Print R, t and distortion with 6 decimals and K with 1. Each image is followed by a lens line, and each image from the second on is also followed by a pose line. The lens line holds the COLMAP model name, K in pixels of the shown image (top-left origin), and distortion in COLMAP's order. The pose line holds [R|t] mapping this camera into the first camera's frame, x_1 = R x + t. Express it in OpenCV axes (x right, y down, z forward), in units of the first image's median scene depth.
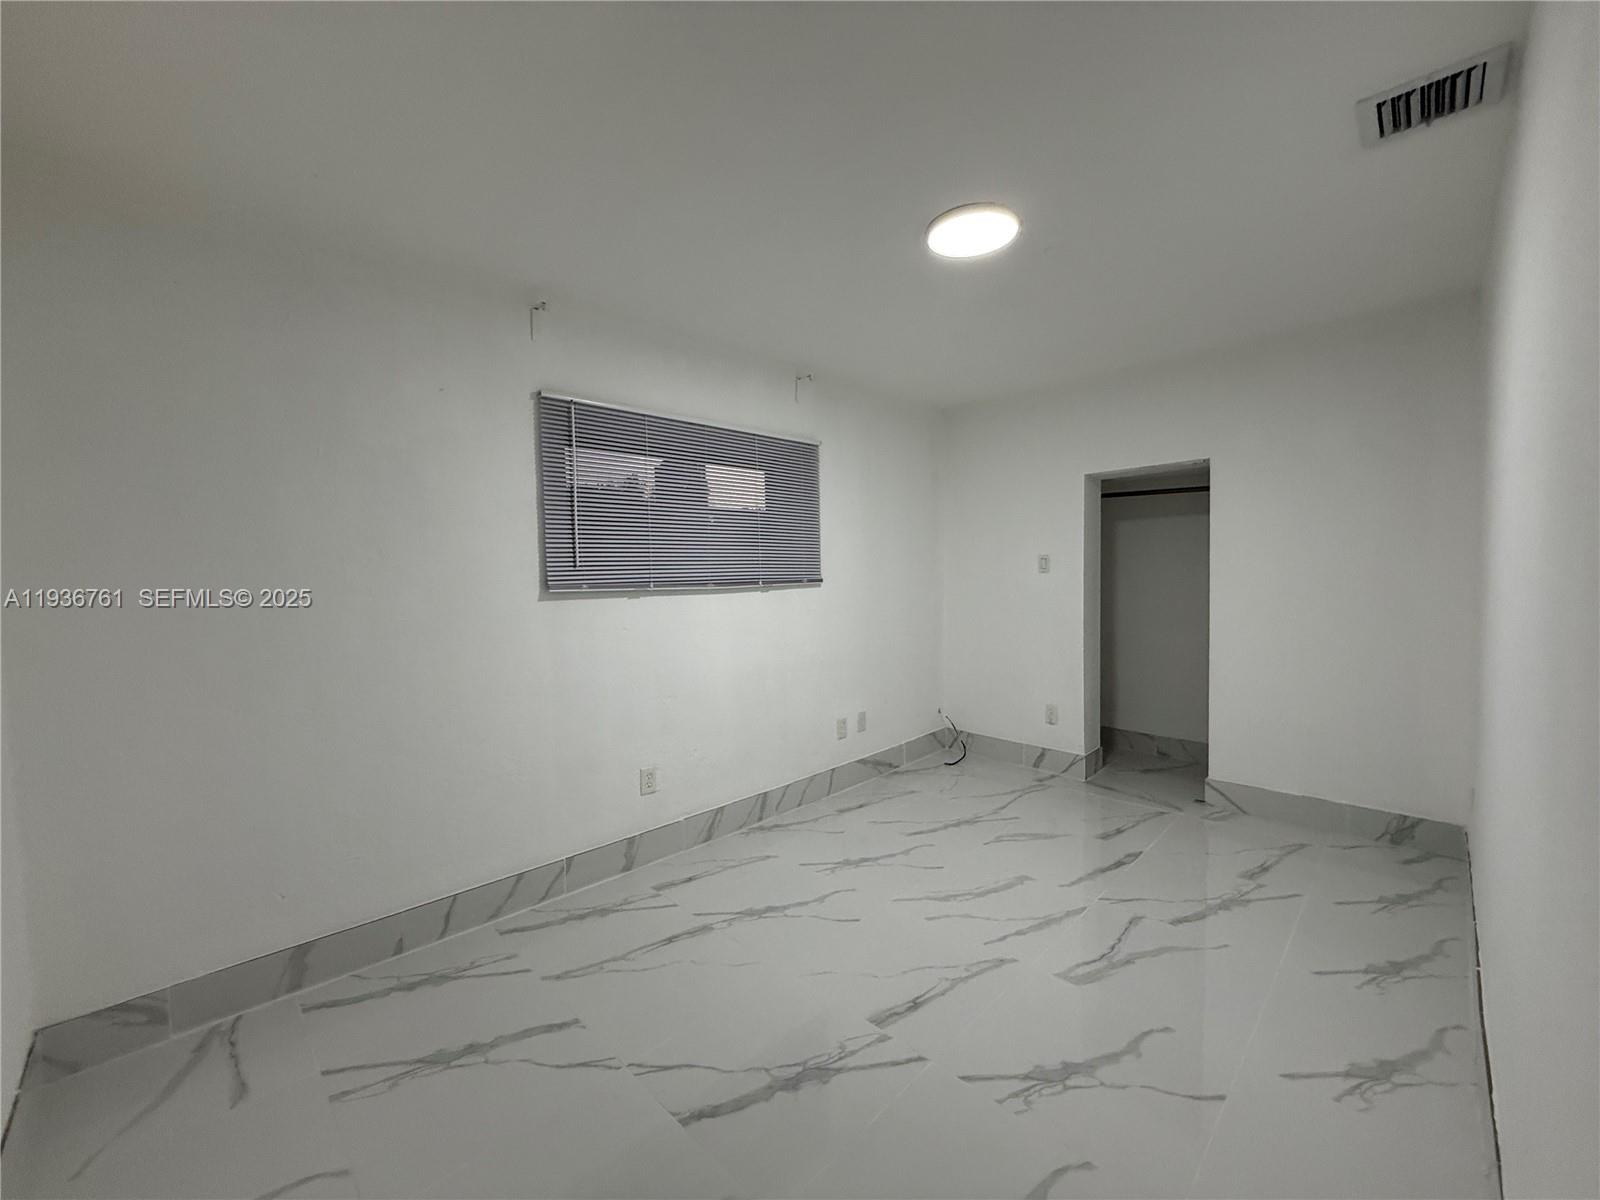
lens RADIAL K [[649.0, 0, 794.6], [0, 649.0, 598.6], [0, 0, 1]] dist [0.003505, 0.000280]
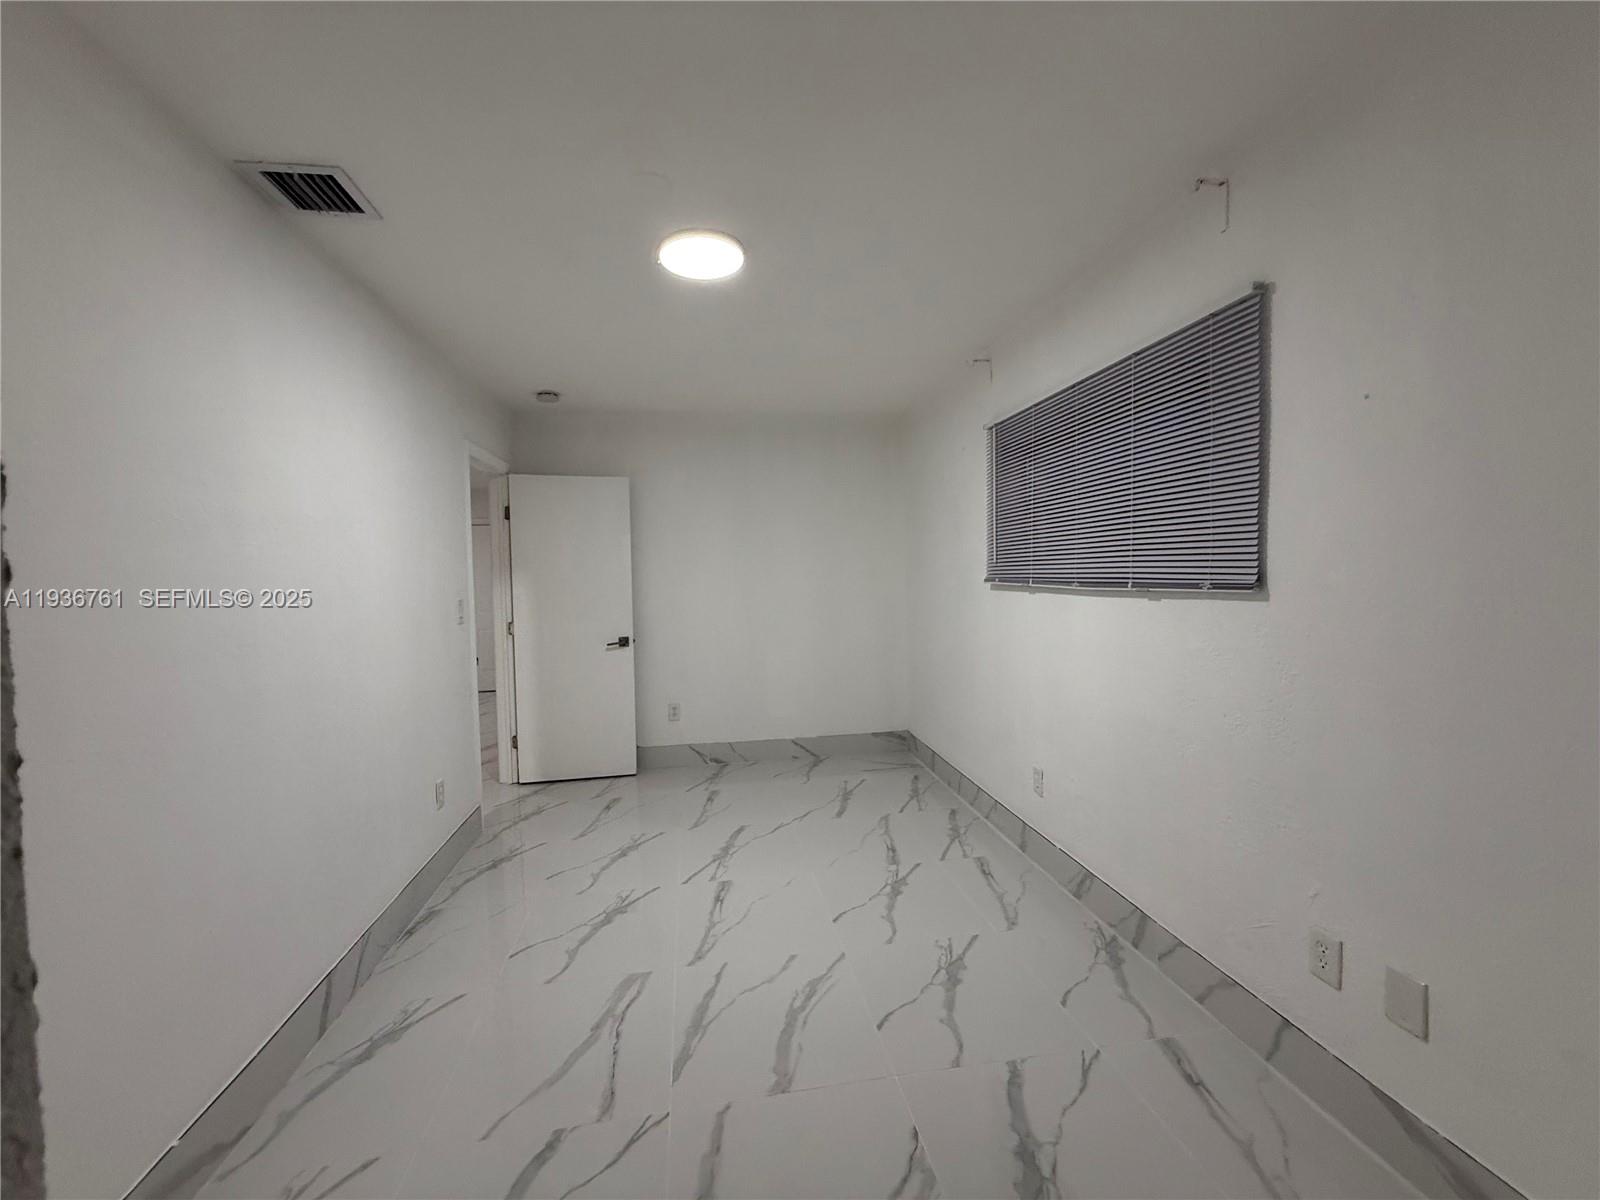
lens RADIAL K [[649.0, 0, 792.3], [0, 649.0, 606.5], [0, 0, 1]] dist [0.003505, 0.000280]
pose [[-0.591842, 0.072268, -0.802808, 0.874317], [-0.001304, 0.995886, 0.090609, -0.079758], [0.806053, 0.054673, -0.589313, 1.454325]]
